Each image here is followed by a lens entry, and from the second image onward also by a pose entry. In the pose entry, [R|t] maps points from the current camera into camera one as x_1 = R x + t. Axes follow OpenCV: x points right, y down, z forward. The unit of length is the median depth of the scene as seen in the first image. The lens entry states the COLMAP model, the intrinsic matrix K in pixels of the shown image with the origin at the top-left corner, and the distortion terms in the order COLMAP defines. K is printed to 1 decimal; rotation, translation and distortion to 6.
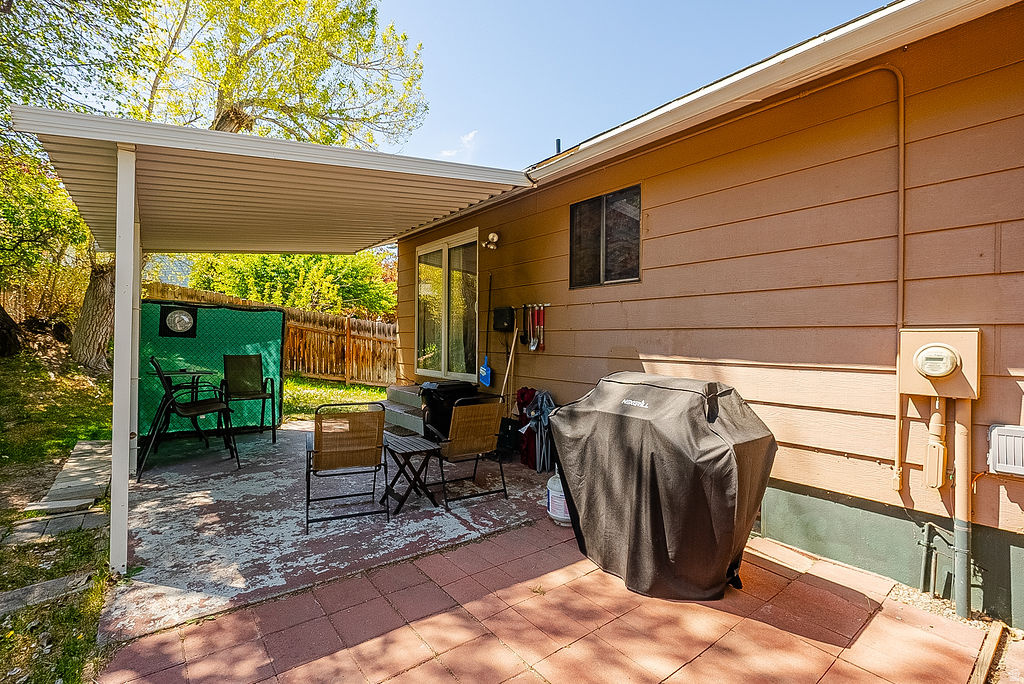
lens RADIAL K [[471.6, 0, 510.9], [0, 471.6, 343.9], [0, 0, 1]] dist [-0.007761, 0.000906]
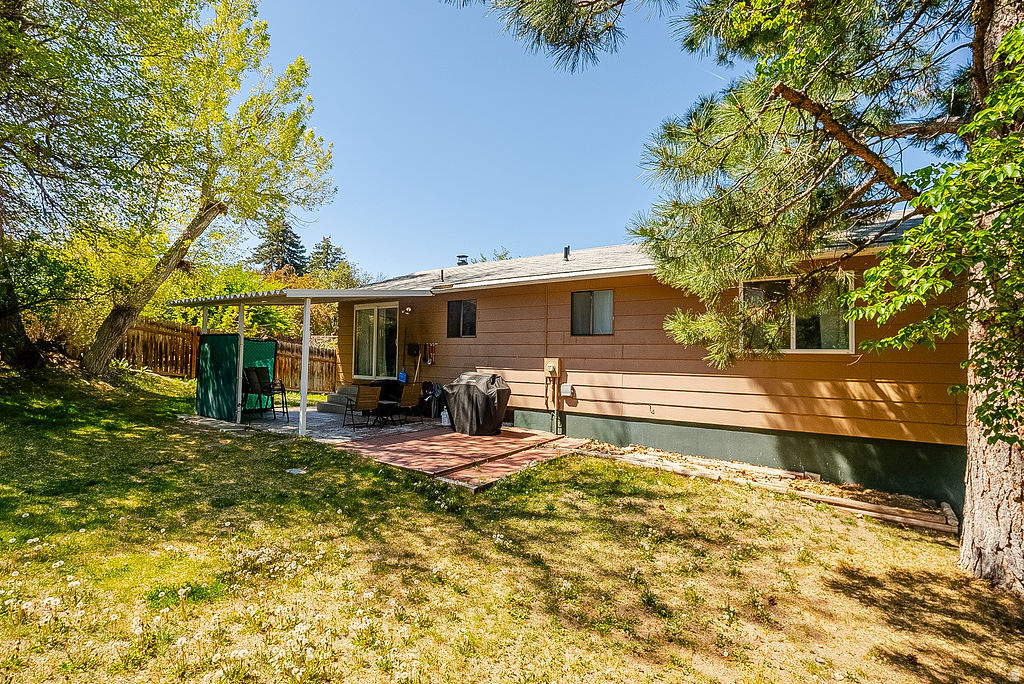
lens RADIAL K [[471.6, 0, 509.7], [0, 471.6, 345.1], [0, 0, 1]] dist [-0.007761, 0.000906]
pose [[0.954604, 0.011712, 0.297648, -0.457907], [-0.003397, 0.999590, -0.028438, -0.027386], [-0.297859, 0.026136, 0.954252, -2.192225]]
